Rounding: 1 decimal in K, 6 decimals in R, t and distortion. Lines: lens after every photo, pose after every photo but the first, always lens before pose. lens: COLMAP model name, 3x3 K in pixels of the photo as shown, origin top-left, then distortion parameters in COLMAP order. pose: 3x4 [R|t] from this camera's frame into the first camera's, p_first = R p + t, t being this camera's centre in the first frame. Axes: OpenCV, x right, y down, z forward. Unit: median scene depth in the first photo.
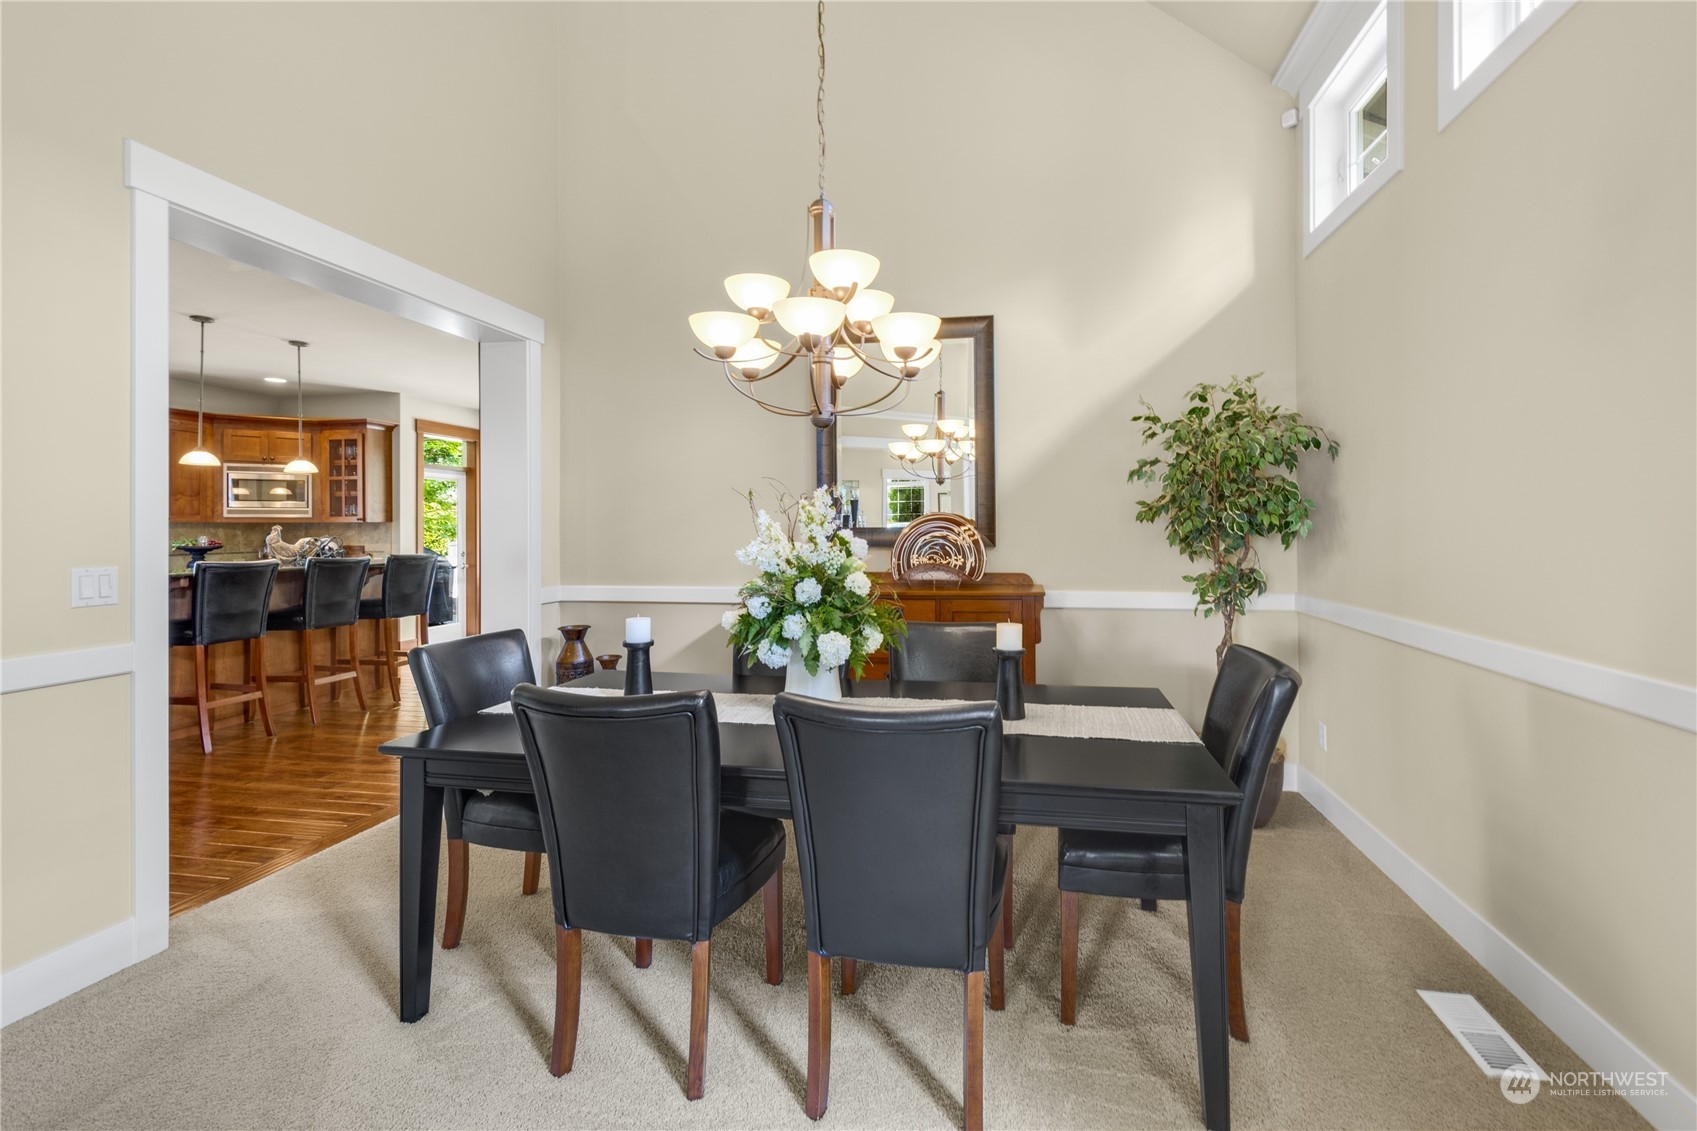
lens RADIAL K [[750.0, 0, 889.7], [0, 750.0, 528.5], [0, 0, 1]] dist [-0.000069, -0.000527]
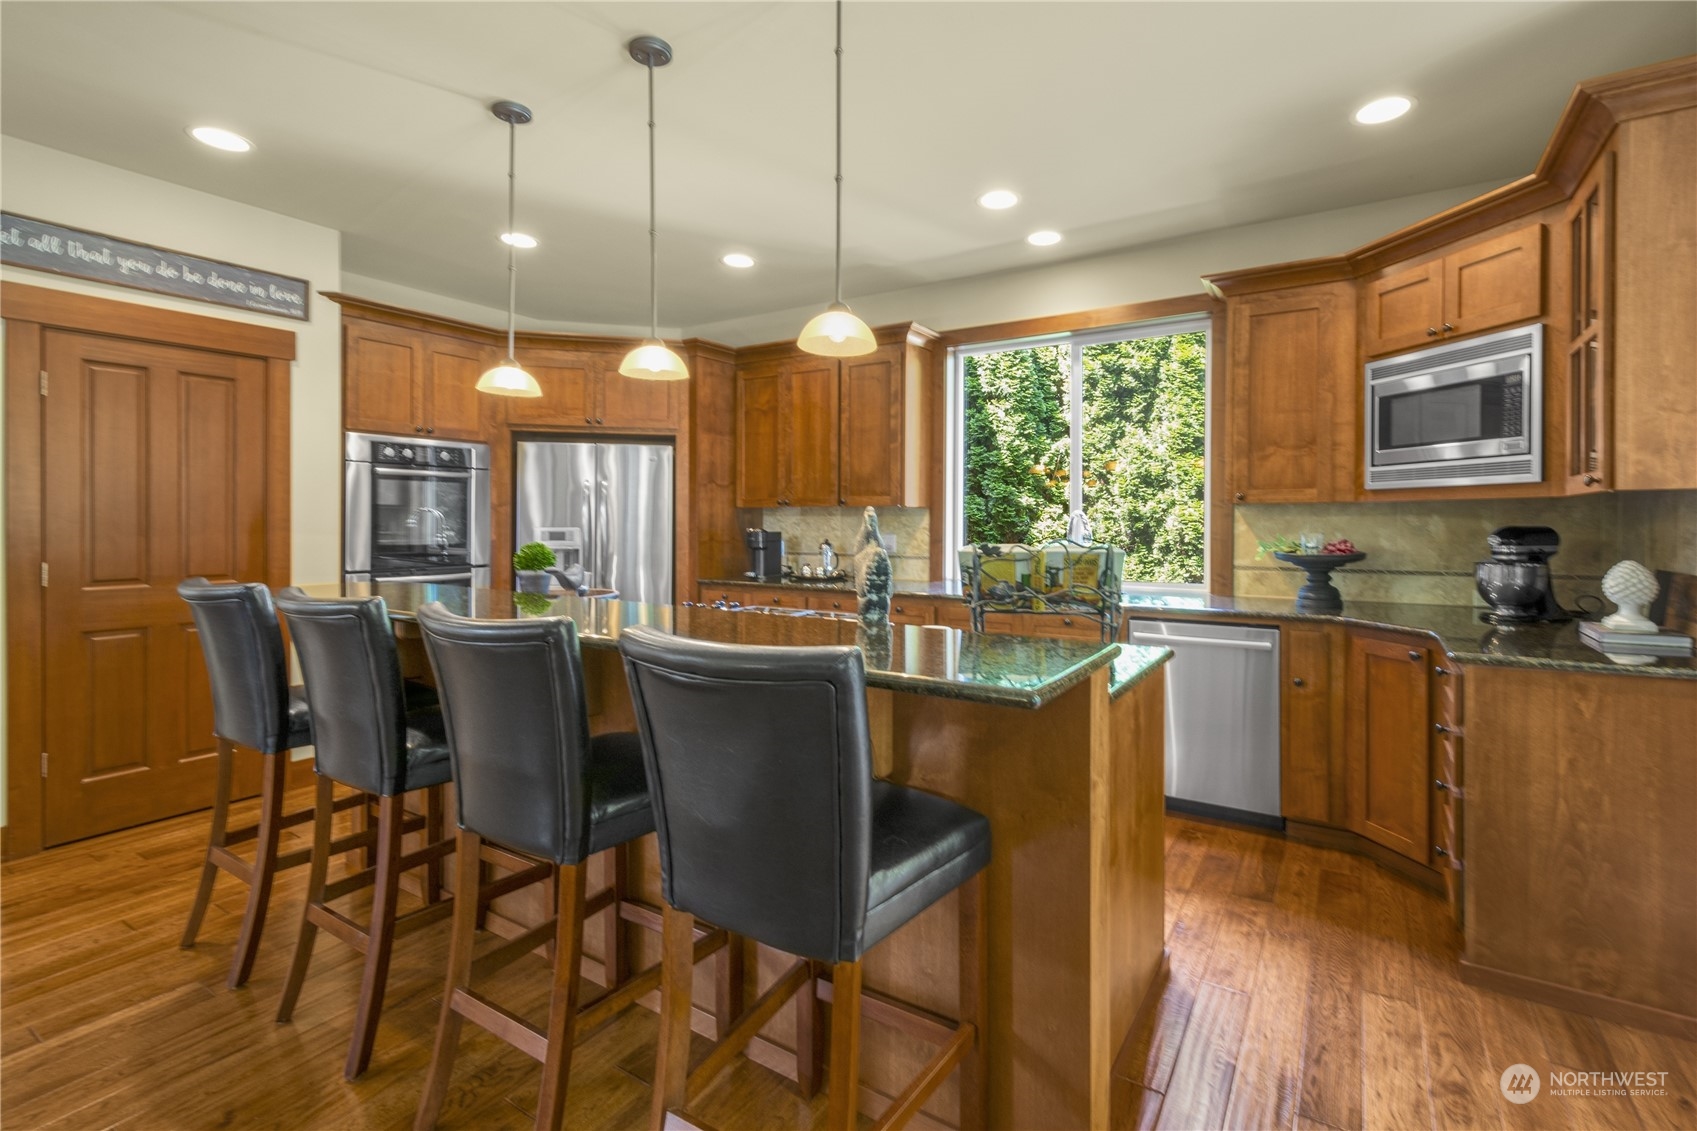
lens RADIAL K [[766.3, 0, 853.5], [0, 766.3, 524.6], [0, 0, 1]] dist [0.001455, 0.000015]
pose [[-0.397605, 0.008570, -0.917516, -0.360801], [-0.002113, 0.999945, 0.010256, 0.000900], [0.917554, 0.006016, -0.397565, 0.884048]]
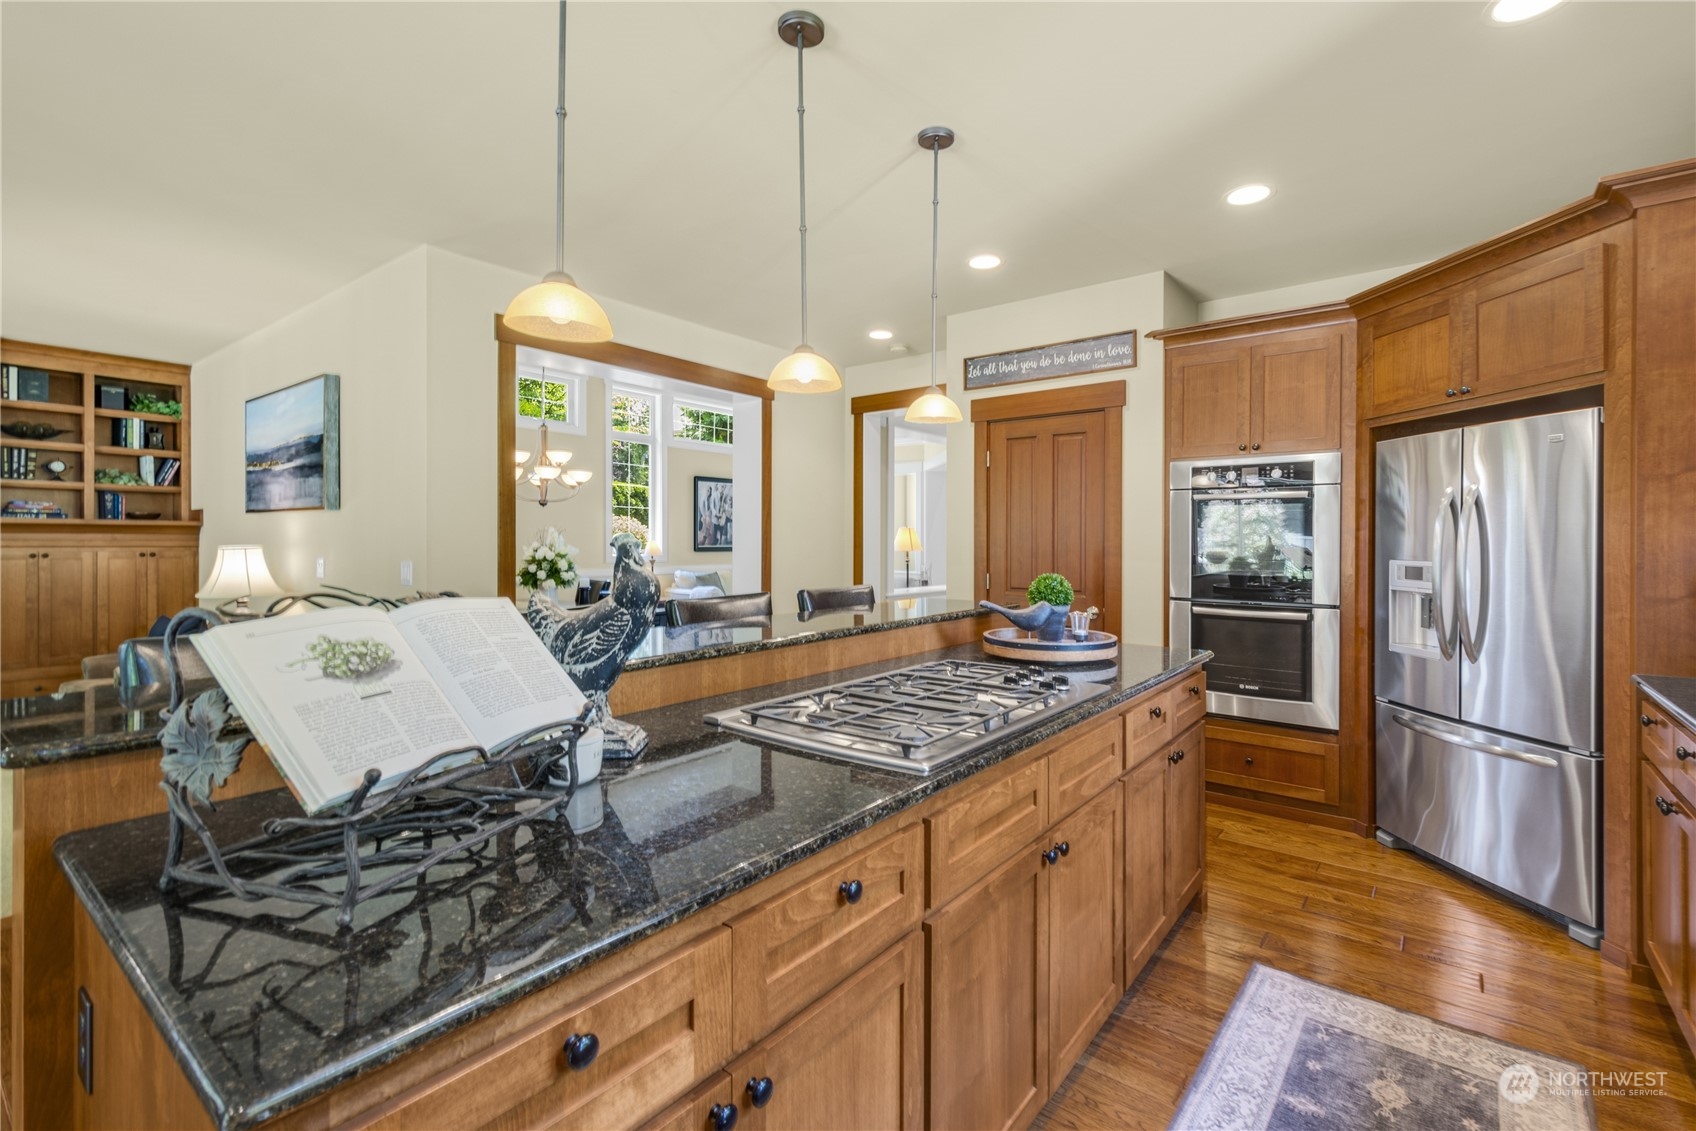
lens RADIAL K [[750.4, 0, 883.3], [0, 750.4, 543.4], [0, 0, 1]] dist [0.039105, 0.000056]
pose [[-0.887817, -0.001577, 0.460193, -0.769010], [0.000015, 0.999994, 0.003455, -0.001143], [-0.460196, 0.003074, -0.887812, 0.920934]]
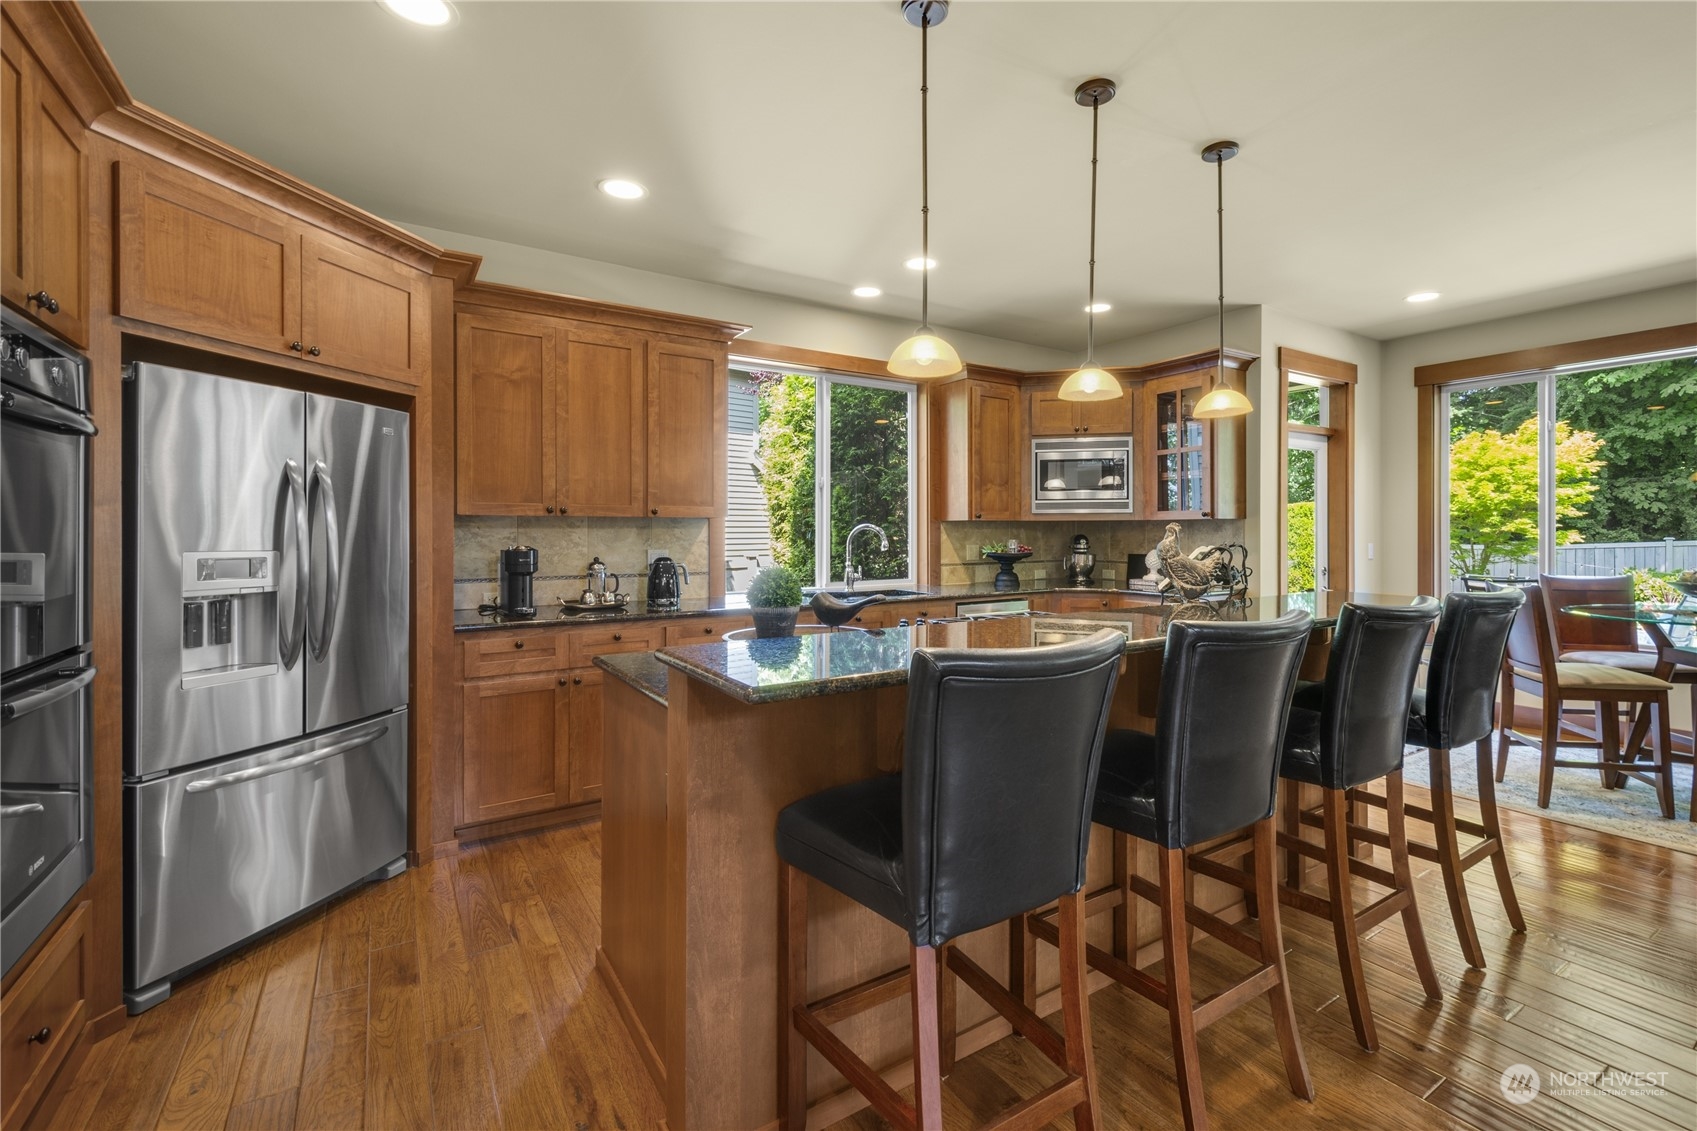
lens RADIAL K [[750.0, 0, 889.7], [0, 750.0, 528.5], [0, 0, 1]] dist [-0.000069, -0.000527]
pose [[0.685003, -0.000646, -0.728540, -0.444275], [-0.001969, 0.999994, -0.002738, 0.001524], [0.728537, 0.003310, 0.684998, 0.394071]]
